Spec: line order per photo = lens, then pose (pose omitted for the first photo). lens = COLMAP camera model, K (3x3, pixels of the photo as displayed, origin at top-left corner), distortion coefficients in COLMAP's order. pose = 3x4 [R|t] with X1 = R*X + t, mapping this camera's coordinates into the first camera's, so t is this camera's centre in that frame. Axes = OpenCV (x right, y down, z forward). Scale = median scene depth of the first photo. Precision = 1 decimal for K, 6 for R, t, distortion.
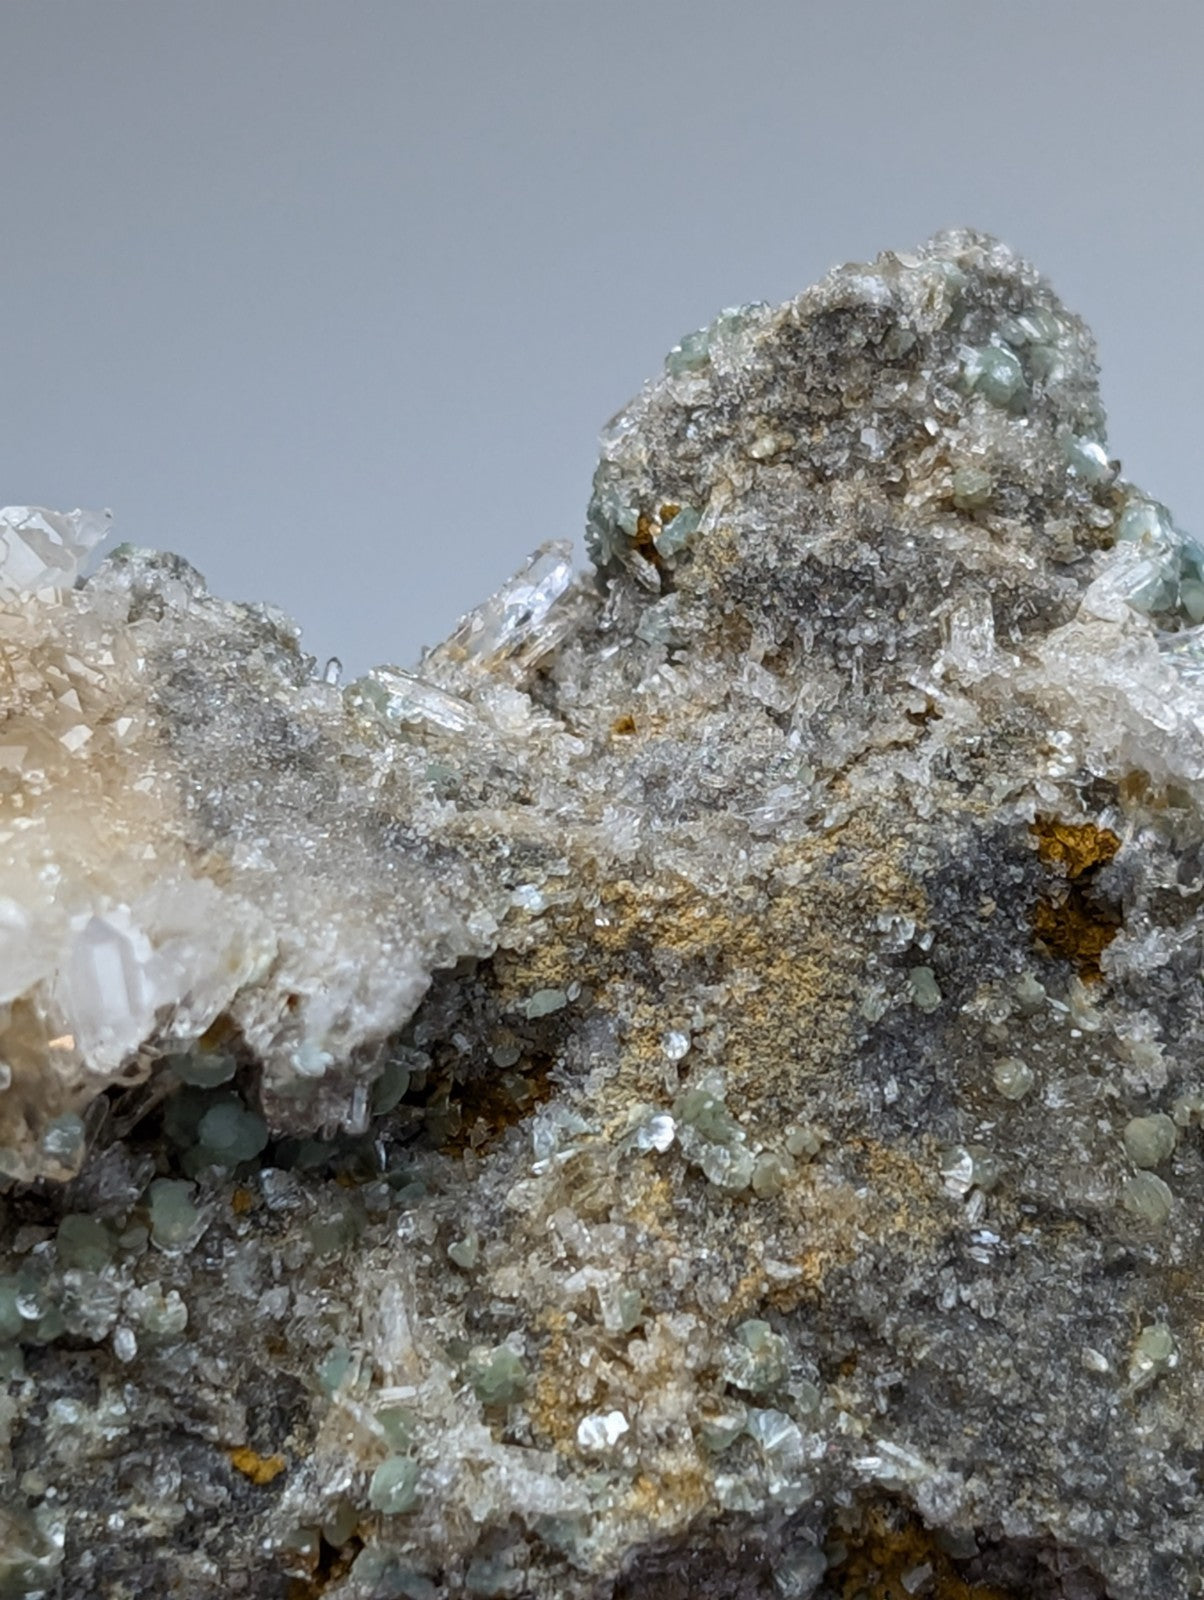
lens RADIAL K [[5698.4, 0, 662.4], [0, 5698.4, 747.3], [0, 0, 1]] dist [0.162663, 0.000000]
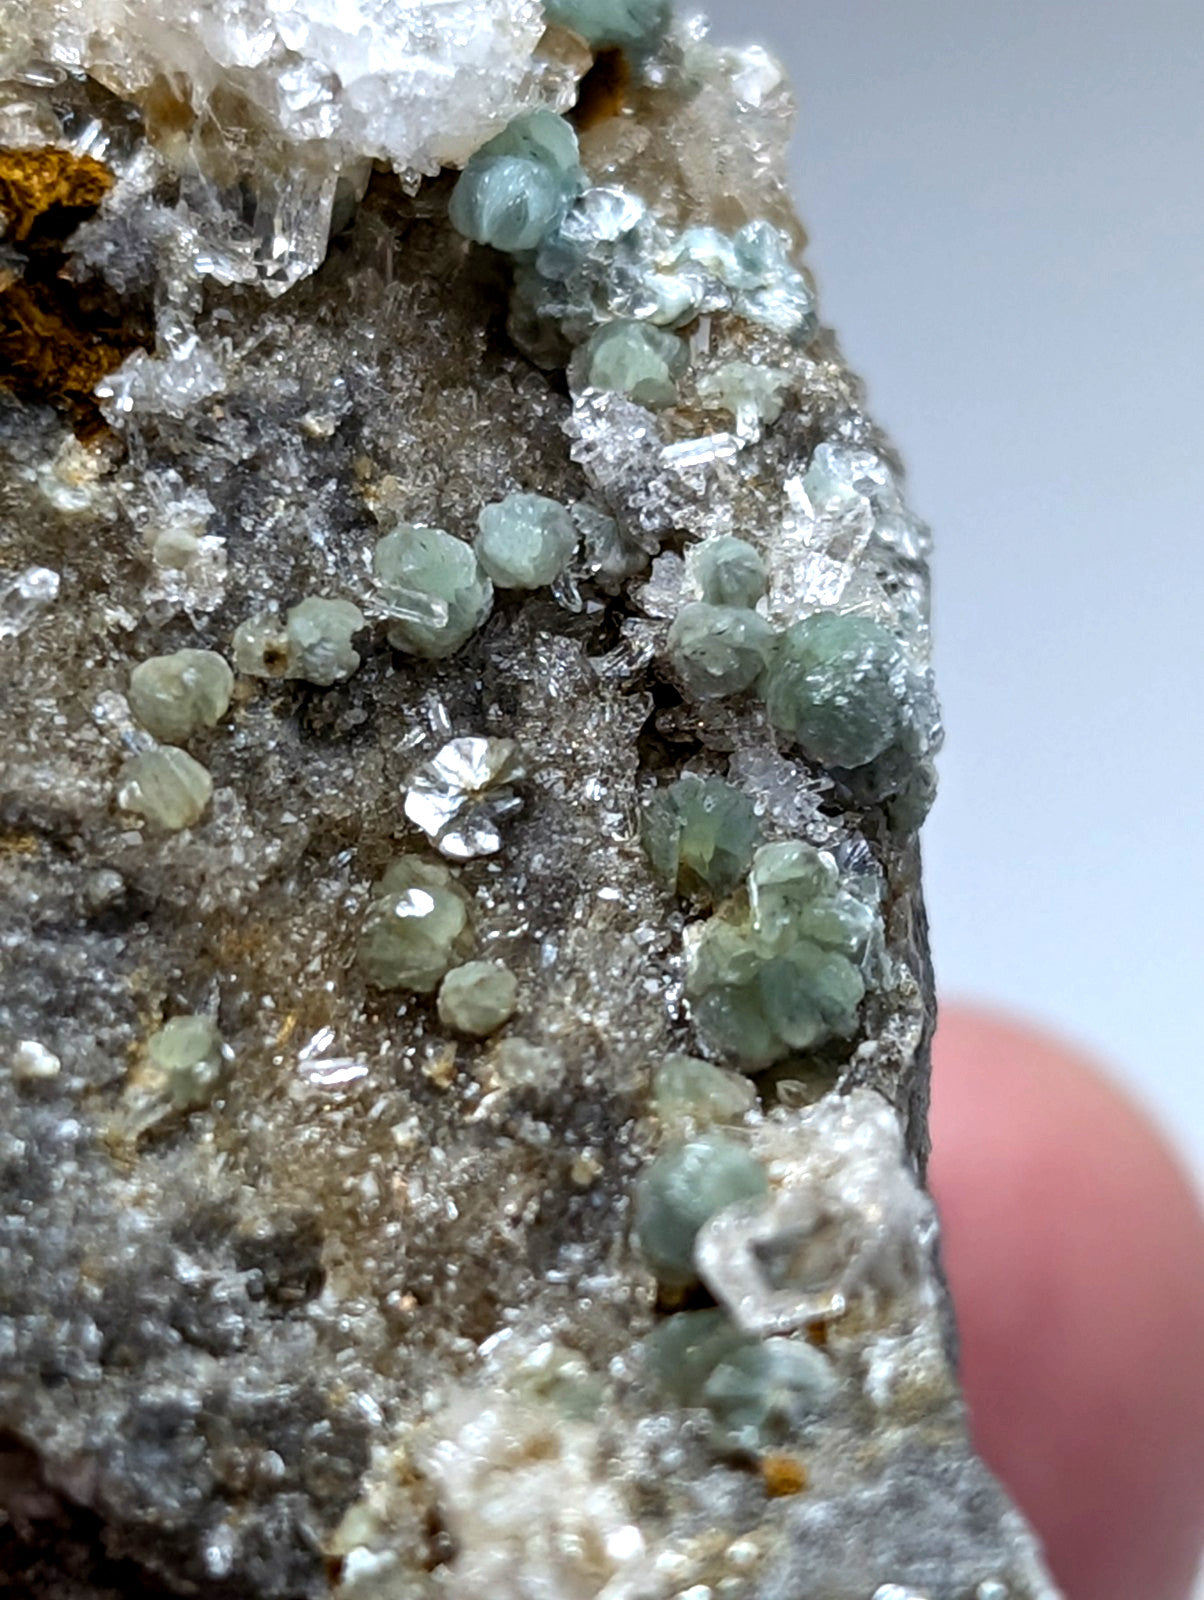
lens RADIAL K [[5698.4, 0, 602.6], [0, 5698.4, 803.2], [0, 0, 1]] dist [0.162663, 0.000000]
pose [[0.968619, -0.071575, -0.238021, 0.265202], [0.028723, 0.983458, -0.178847, 0.185658], [0.246884, 0.166398, 0.954652, 0.494176]]
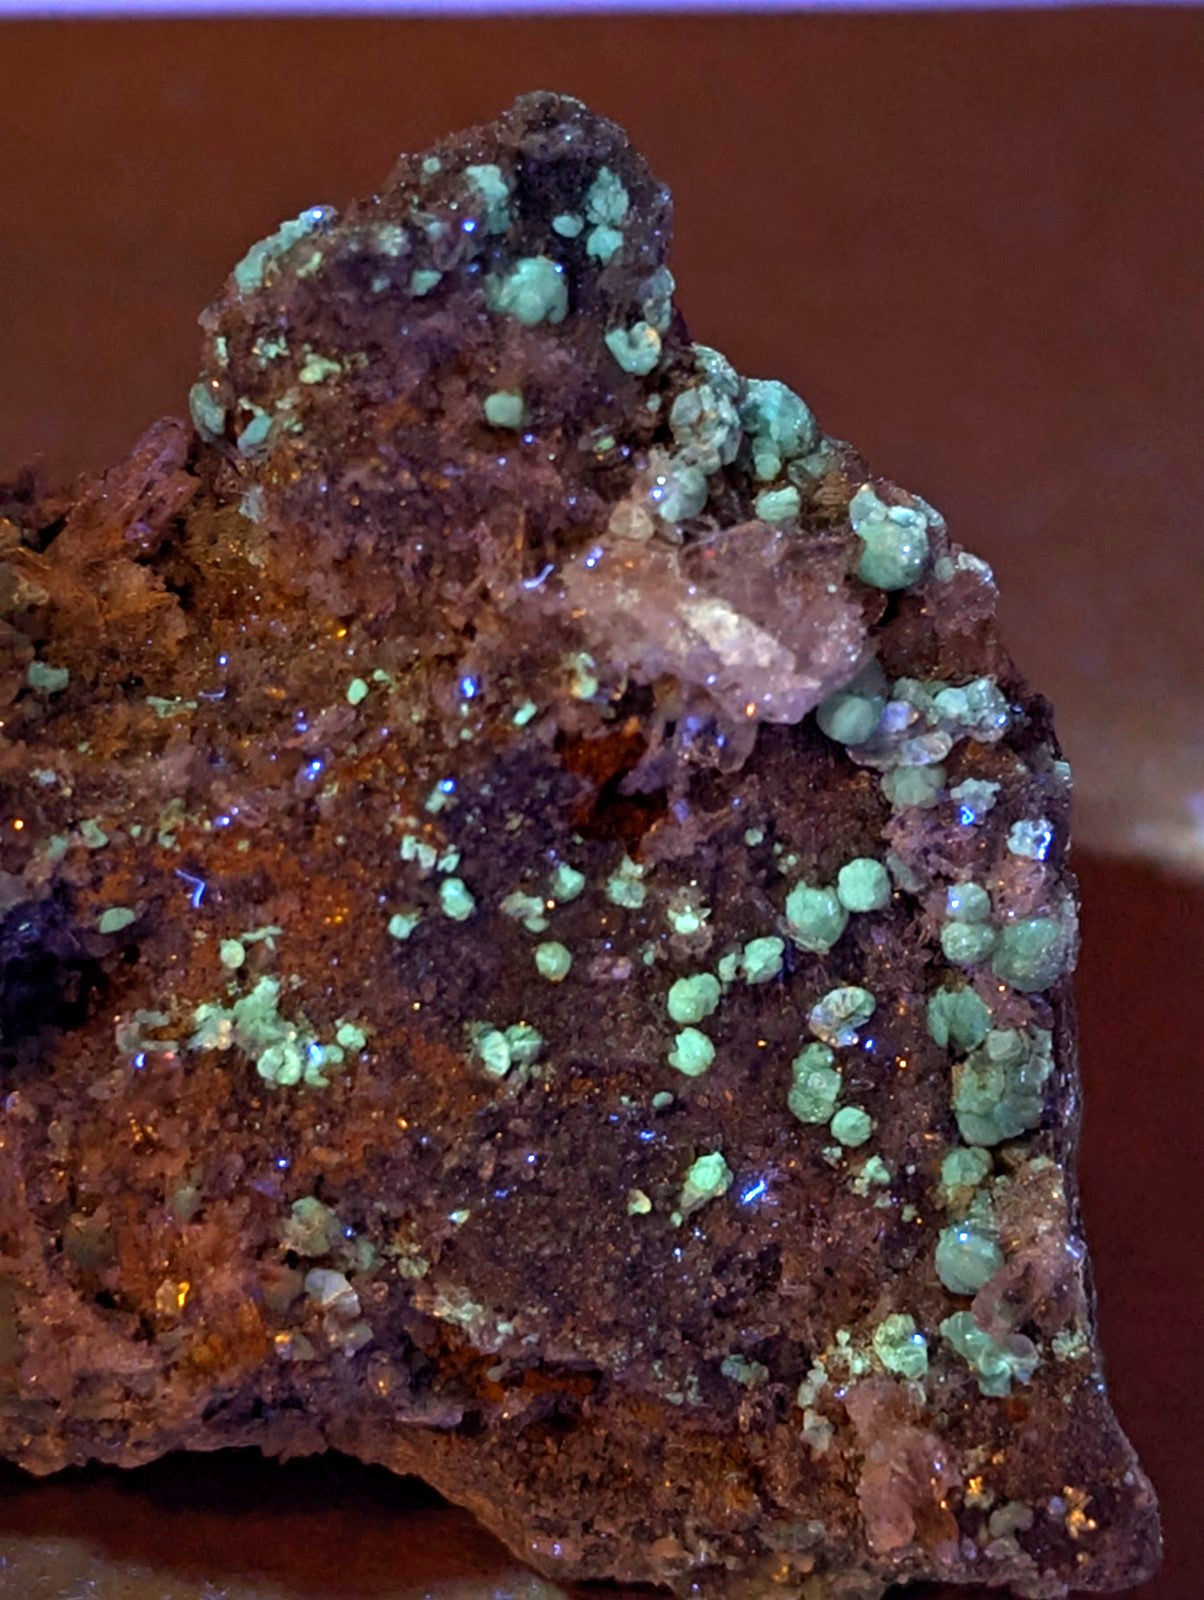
lens RADIAL K [[5698.4, 0, 588.3], [0, 5698.4, 794.5], [0, 0, 1]] dist [0.162663, 0.000000]
pose [[0.966241, 0.019033, -0.256936, 0.356285], [0.078850, 0.927569, 0.365237, -0.379435], [0.245277, -0.373167, 0.894755, 0.033270]]
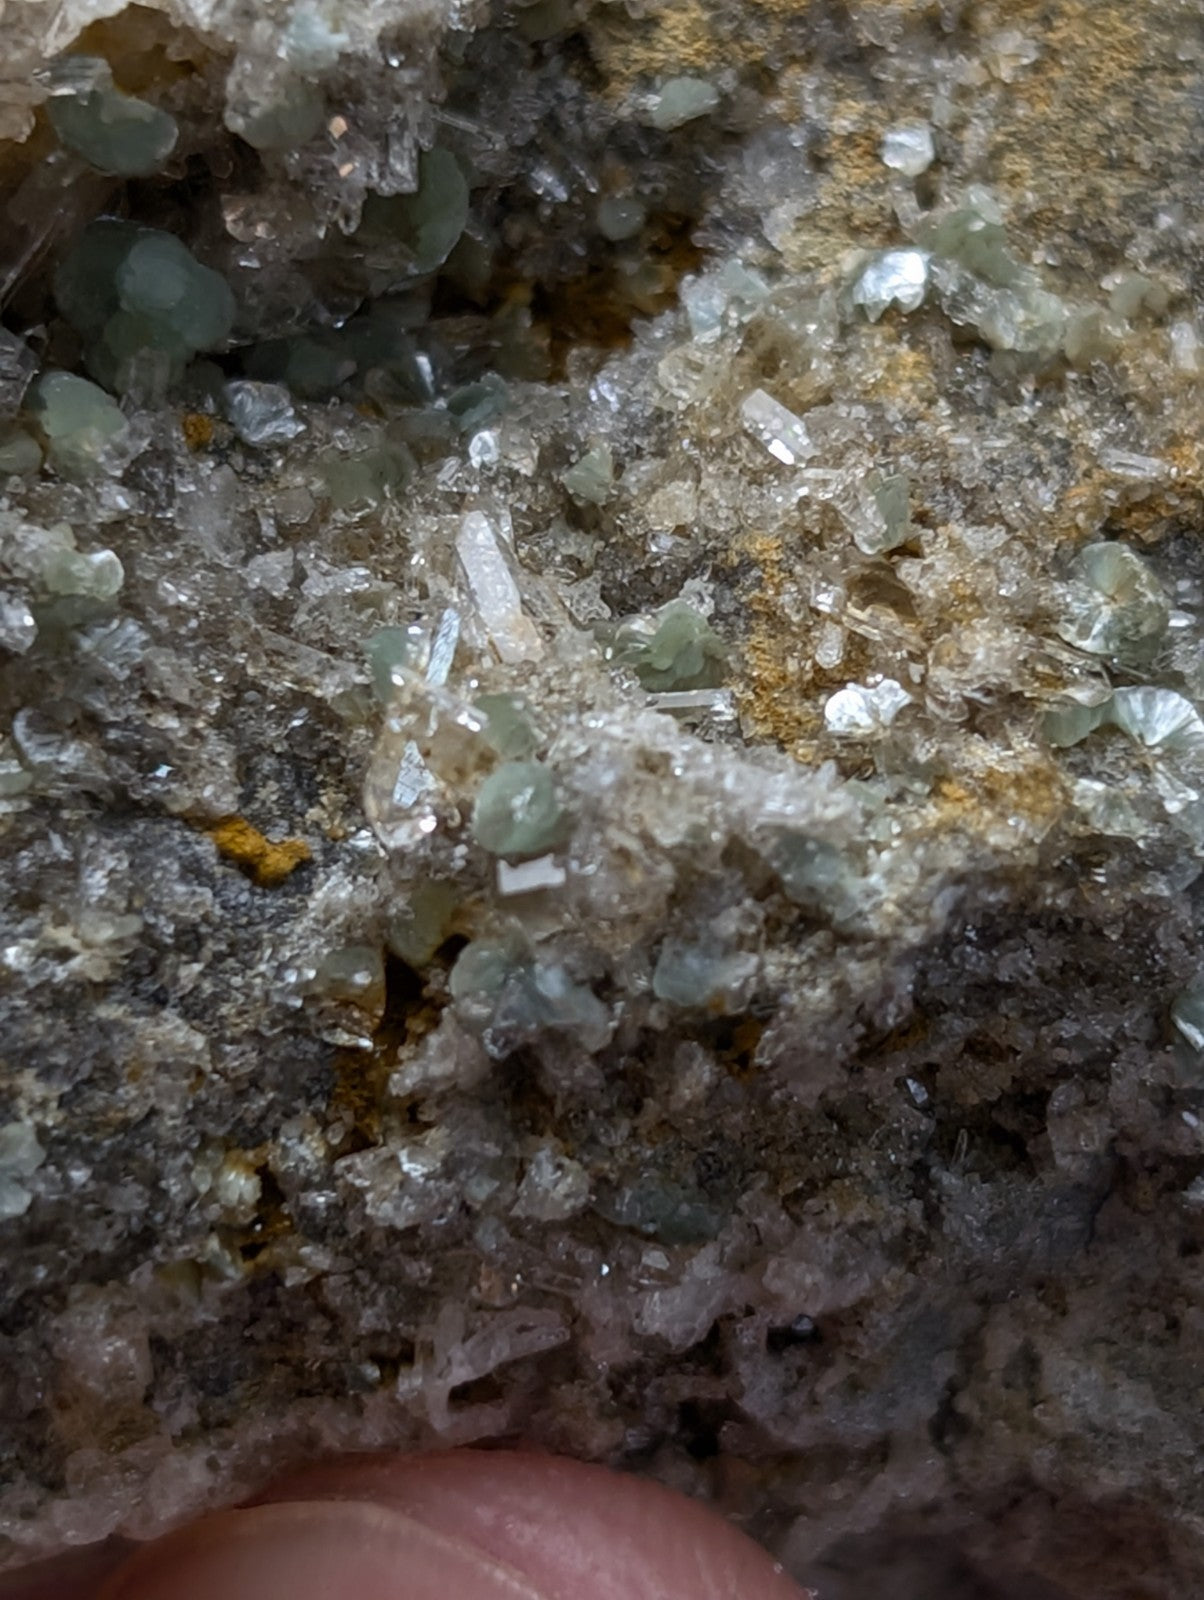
lens RADIAL K [[5698.4, 0, 682.8], [0, 5698.4, 784.2], [0, 0, 1]] dist [0.162663, 0.000000]
pose [[0.994045, -0.078238, 0.075855, -0.071330], [0.096024, 0.957983, -0.270275, 0.274048], [-0.051522, 0.275949, 0.959790, 0.451746]]
